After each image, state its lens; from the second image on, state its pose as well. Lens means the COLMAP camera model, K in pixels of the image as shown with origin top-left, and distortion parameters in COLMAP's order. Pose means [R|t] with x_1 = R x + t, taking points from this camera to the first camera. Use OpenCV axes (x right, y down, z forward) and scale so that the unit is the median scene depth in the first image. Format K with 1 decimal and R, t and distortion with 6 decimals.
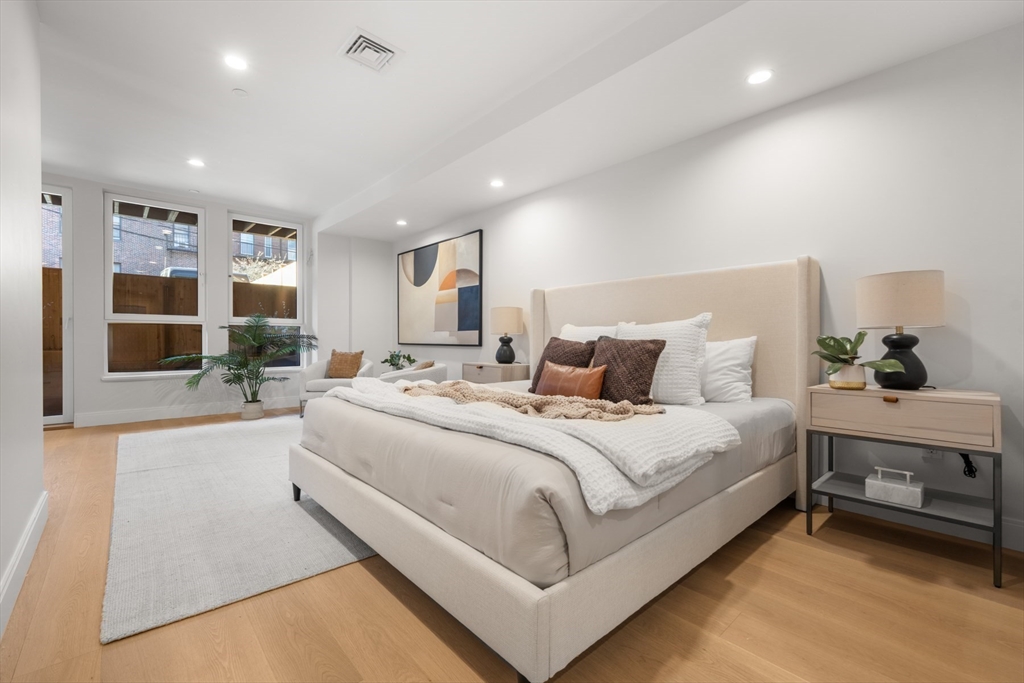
lens RADIAL K [[436.6, 0, 512.0], [0, 436.6, 341.5], [0, 0, 1]] dist [-0.001085, -0.000461]
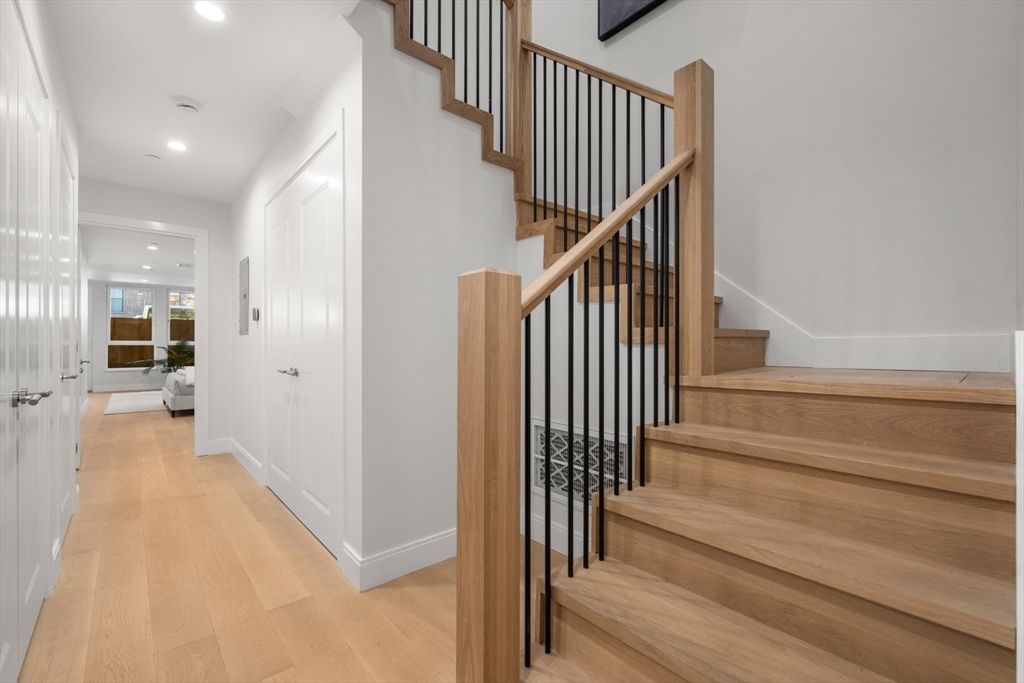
lens RADIAL K [[436.6, 0, 512.0], [0, 436.6, 341.5], [0, 0, 1]] dist [-0.001085, -0.000461]
pose [[0.999970, -0.006070, -0.004725, 0.986992], [0.006009, 0.999899, -0.012843, -0.018850], [0.004802, 0.012815, 0.999906, -1.046090]]
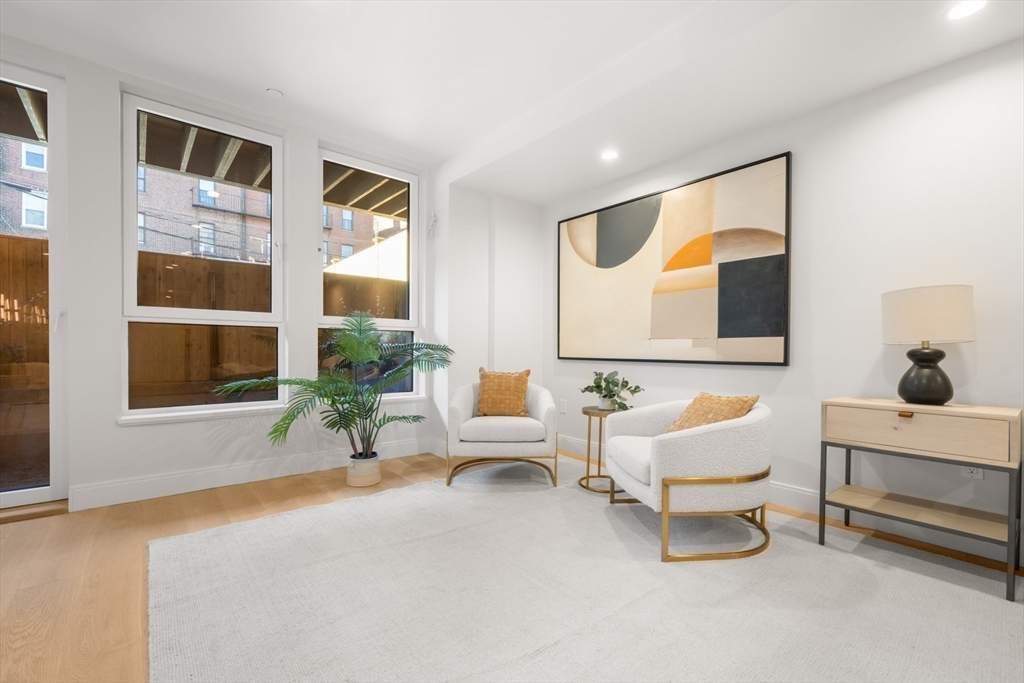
lens RADIAL K [[437.4, 0, 511.2], [0, 437.4, 353.1], [0, 0, 1]] dist [-0.000673, -0.000307]
pose [[0.999471, 0.002989, -0.032388, -0.362238], [-0.002910, 0.999993, 0.002499, -0.004633], [0.032395, -0.002404, 0.999472, 0.395049]]
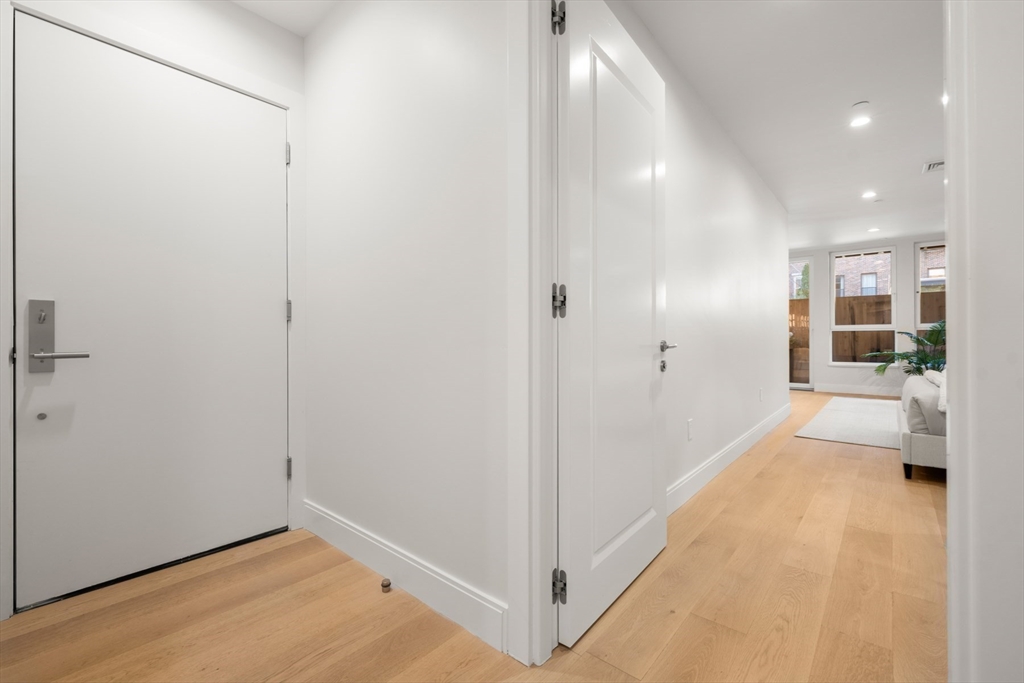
lens RADIAL K [[436.6, 0, 512.0], [0, 436.6, 341.5], [0, 0, 1]] dist [-0.001085, -0.000461]
pose [[0.127079, -0.002482, -0.991890, 0.500303], [-0.001354, 0.999996, -0.002675, 0.001787], [0.991892, 0.001683, 0.127075, -0.369989]]
